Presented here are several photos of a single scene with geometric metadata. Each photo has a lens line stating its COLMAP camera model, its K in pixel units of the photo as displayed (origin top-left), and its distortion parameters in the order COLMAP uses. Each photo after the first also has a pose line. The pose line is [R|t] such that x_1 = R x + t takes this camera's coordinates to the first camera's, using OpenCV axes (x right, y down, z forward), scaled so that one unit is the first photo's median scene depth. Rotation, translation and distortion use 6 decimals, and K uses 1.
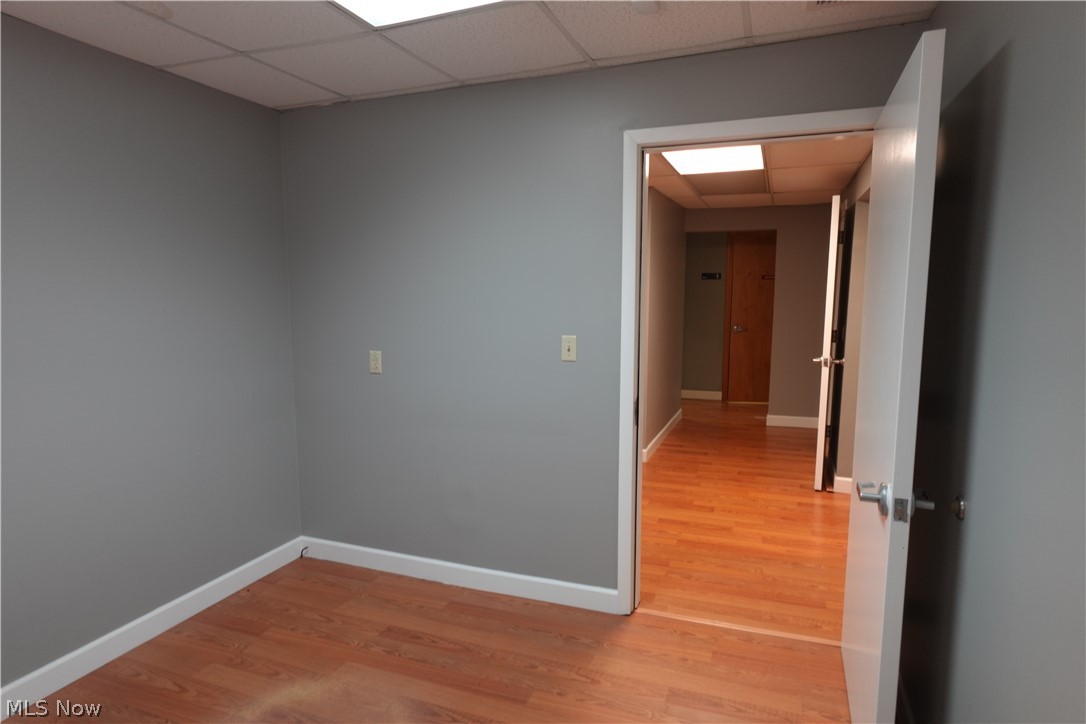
lens RADIAL K [[619.6, 0, 543.0], [0, 619.6, 362.0], [0, 0, 1]] dist [0.000440, -0.000187]
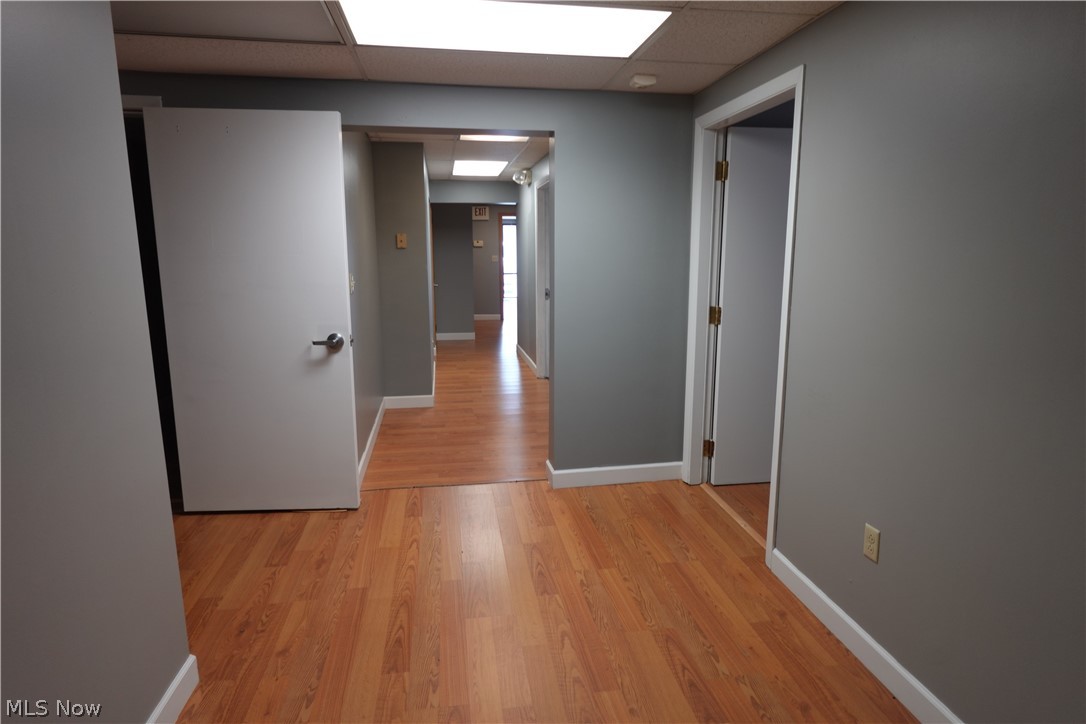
lens RADIAL K [[619.6, 0, 543.0], [0, 619.6, 362.0], [0, 0, 1]] dist [0.000440, -0.000187]
pose [[-0.509350, -0.150099, 0.847368, -0.363802], [0.110144, 0.965202, 0.237178, -0.150754], [-0.853482, 0.214139, -0.475093, 1.414538]]
